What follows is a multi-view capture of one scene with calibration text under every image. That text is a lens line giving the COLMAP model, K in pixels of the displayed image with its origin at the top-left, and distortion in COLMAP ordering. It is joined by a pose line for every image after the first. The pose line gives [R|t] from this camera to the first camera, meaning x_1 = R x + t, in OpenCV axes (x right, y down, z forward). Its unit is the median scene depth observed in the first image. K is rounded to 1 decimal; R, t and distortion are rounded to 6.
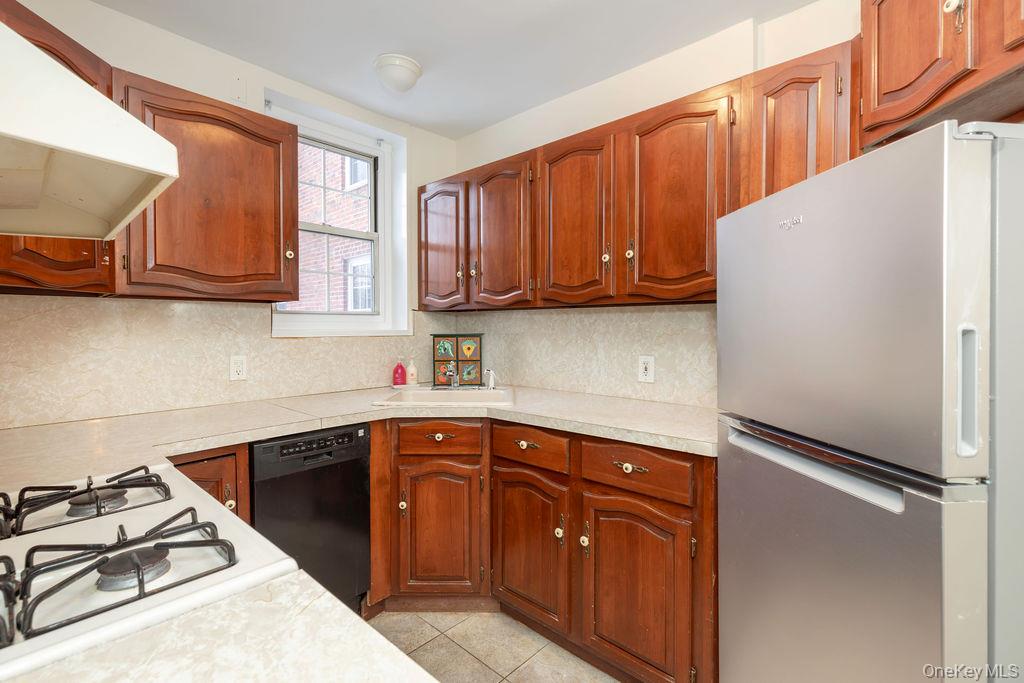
lens RADIAL K [[458.7, 0, 510.7], [0, 458.7, 334.7], [0, 0, 1]] dist [0.001752, -0.000081]
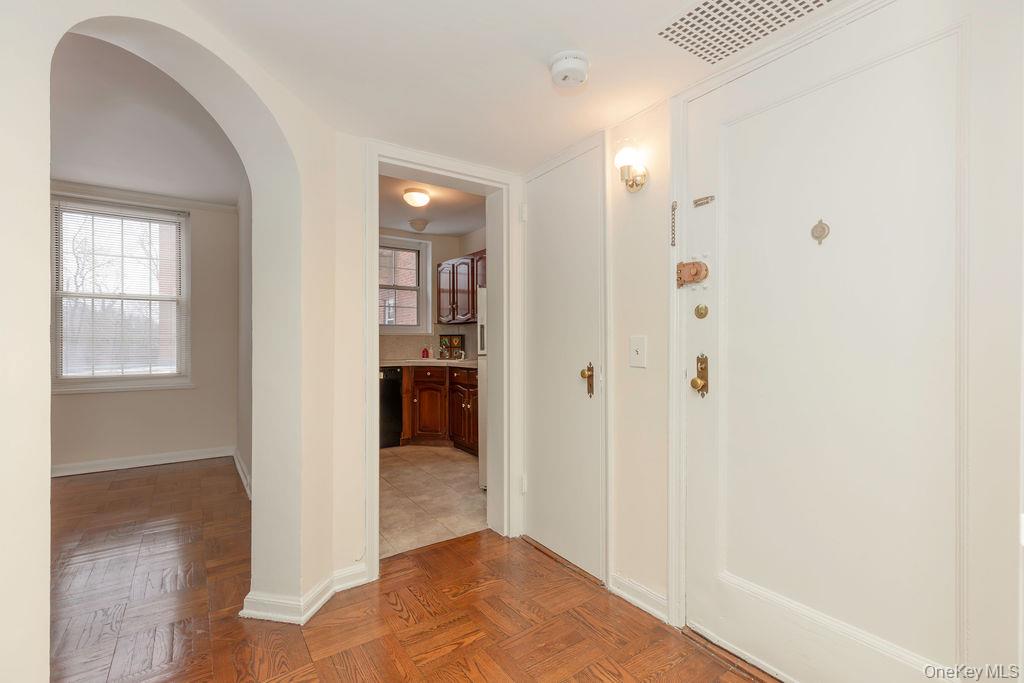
lens RADIAL K [[455.8, 0, 511.3], [0, 455.8, 345.9], [0, 0, 1]] dist [0.002523, -0.000359]
pose [[0.974616, 0.003849, -0.223850, 0.812608], [-0.005472, 0.999963, -0.006631, 0.082069], [0.223816, 0.007688, 0.974601, -1.285047]]
